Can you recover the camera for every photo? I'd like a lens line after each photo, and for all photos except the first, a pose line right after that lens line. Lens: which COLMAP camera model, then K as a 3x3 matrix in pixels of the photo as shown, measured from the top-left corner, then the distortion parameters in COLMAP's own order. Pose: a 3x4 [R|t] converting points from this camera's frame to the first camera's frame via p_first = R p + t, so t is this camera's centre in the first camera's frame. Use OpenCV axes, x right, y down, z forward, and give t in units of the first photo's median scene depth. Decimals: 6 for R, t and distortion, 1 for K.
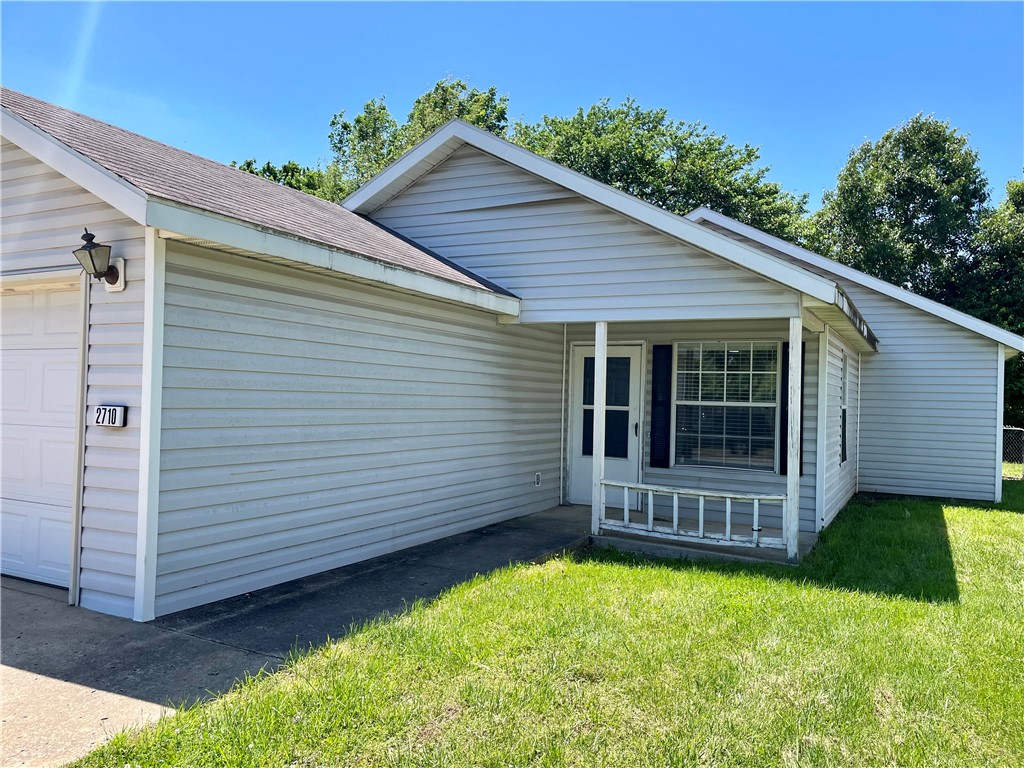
lens RADIAL K [[783.8, 0, 514.6], [0, 783.8, 383.1], [0, 0, 1]] dist [0.028774, 0.000360]
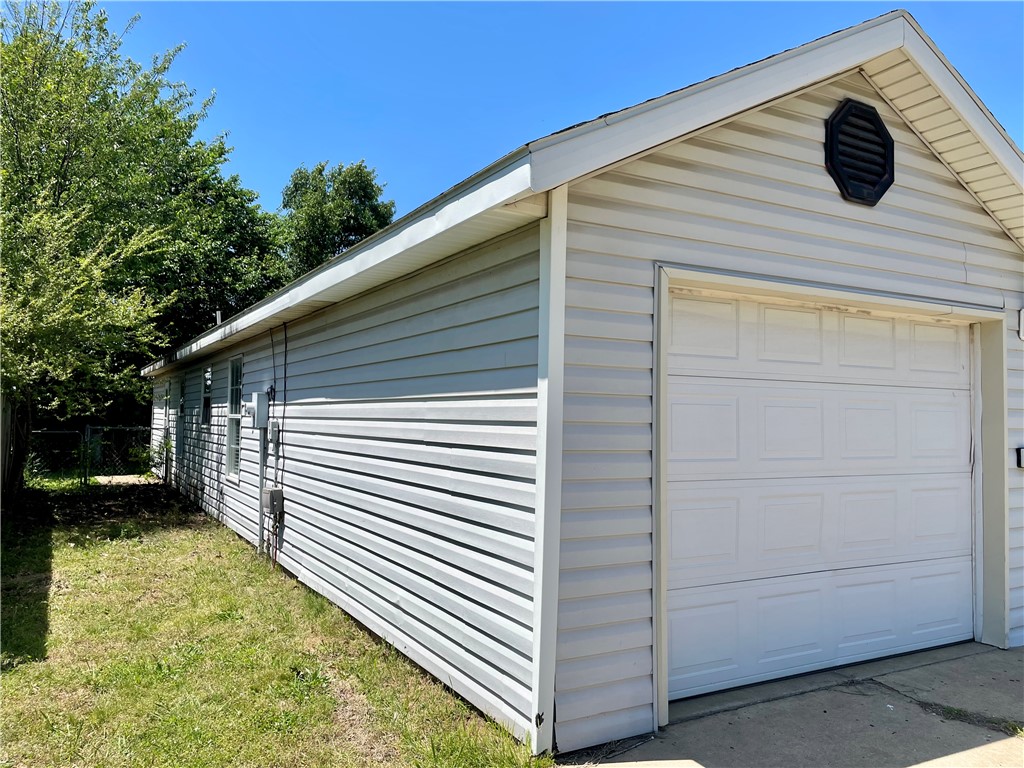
lens RADIAL K [[783.8, 0, 512.0], [0, 783.8, 382.7], [0, 0, 1]] dist [0.028774, 0.000360]
pose [[0.552422, 0.025266, 0.833181, -0.328717], [-0.024312, 0.999604, -0.014193, -0.005024], [-0.833210, -0.012415, 0.552818, 0.183571]]
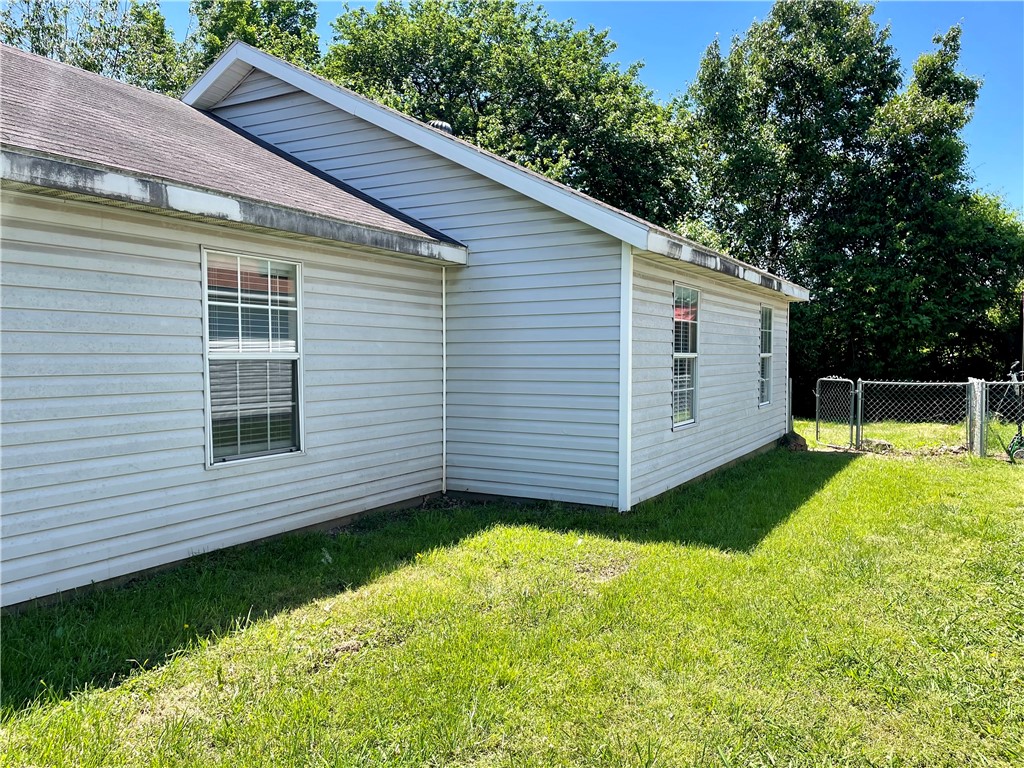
lens RADIAL K [[783.8, 0, 510.4], [0, 783.8, 387.2], [0, 0, 1]] dist [0.028774, 0.000360]
pose [[0.998405, -0.024094, -0.051066, 0.260692], [0.027039, 0.997962, 0.057791, 0.010496], [0.049570, -0.059080, 0.997022, 0.193491]]
